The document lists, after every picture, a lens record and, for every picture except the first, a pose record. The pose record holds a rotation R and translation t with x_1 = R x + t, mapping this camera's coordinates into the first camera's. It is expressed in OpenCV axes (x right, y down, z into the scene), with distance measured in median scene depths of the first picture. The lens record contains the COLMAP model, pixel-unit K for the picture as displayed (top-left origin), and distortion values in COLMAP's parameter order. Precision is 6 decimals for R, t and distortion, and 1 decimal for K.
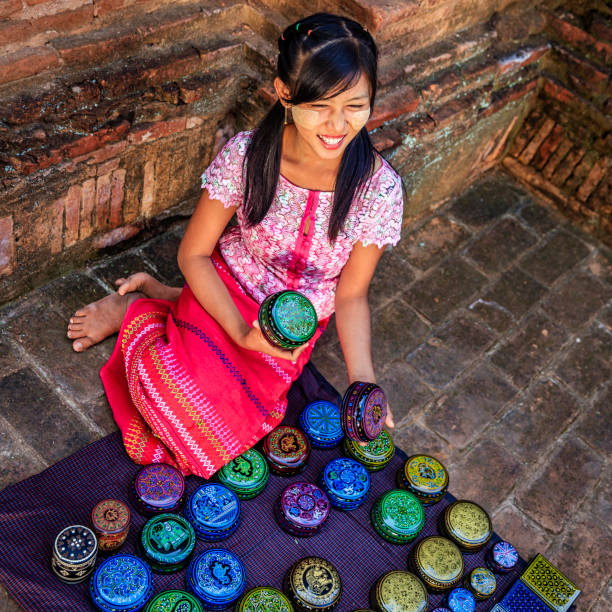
lens RADIAL K [[767.2, 0, 304.7], [0, 767.2, 358.3], [0, 0, 1]] dist [-0.014580, 0.017559]
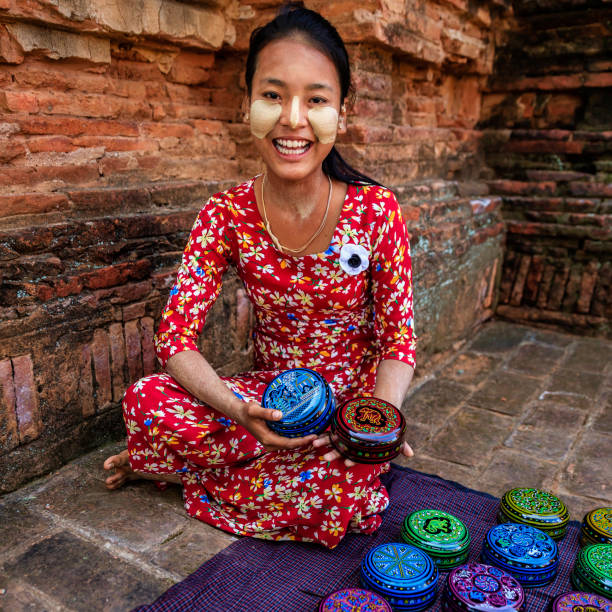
lens RADIAL K [[610.5, 0, 306.8], [0, 610.5, 380.1], [0, 0, 1]] dist [0.014682, -0.006925]
pose [[0.963331, -0.256158, 0.079853, -0.131822], [0.263487, 0.846923, -0.461839, 0.217874], [0.050674, 0.465945, 0.883362, 0.381954]]
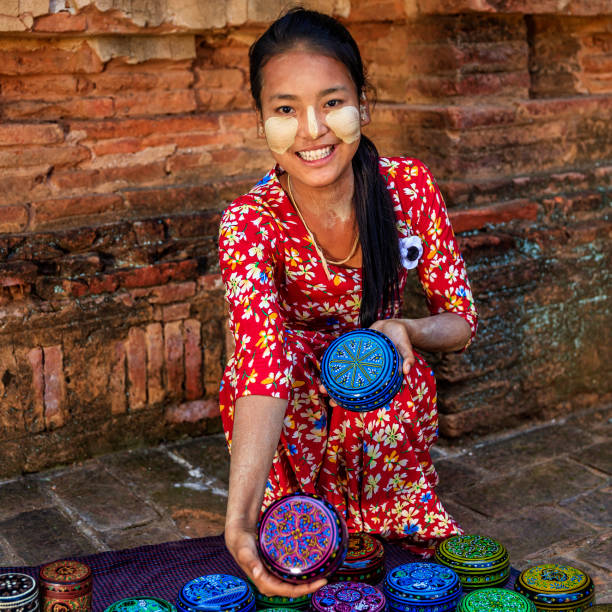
lens RADIAL K [[1042.9, 0, 303.9], [0, 1042.9, 386.9], [0, 0, 1]] dist [0.000643, -0.018260]
pose [[0.928490, -0.168453, -0.330953, 0.271004], [-0.048952, 0.827902, -0.558732, 0.494755], [0.368117, 0.534978, 0.760453, 0.161727]]
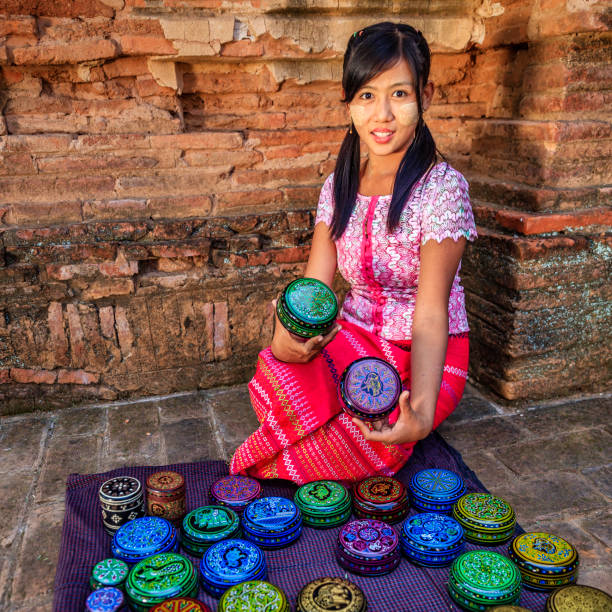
lens RADIAL K [[611.9, 0, 306.1], [0, 611.9, 426.7], [0, 0, 1]] dist [0.017671, -0.014961]
pose [[0.814810, 0.013868, -0.579562, 0.301072], [-0.269881, 0.893853, -0.358038, 0.306603], [0.513078, 0.448146, 0.732063, 0.368327]]
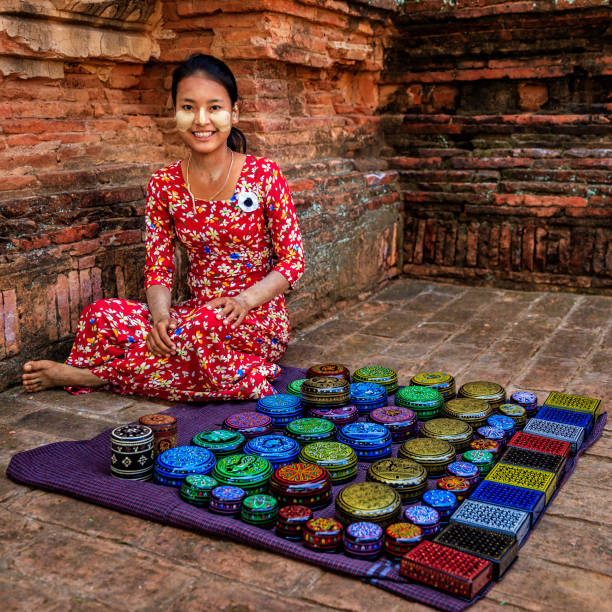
lens RADIAL K [[800.5, 0, 342.0], [0, 800.5, 306.8], [0, 0, 1]] dist [0.012010, -0.001168]
pose [[0.934880, -0.284768, 0.211911, -0.164533], [0.354852, 0.764762, -0.537791, 0.616225], [-0.008916, 0.577967, 0.816011, 0.002826]]
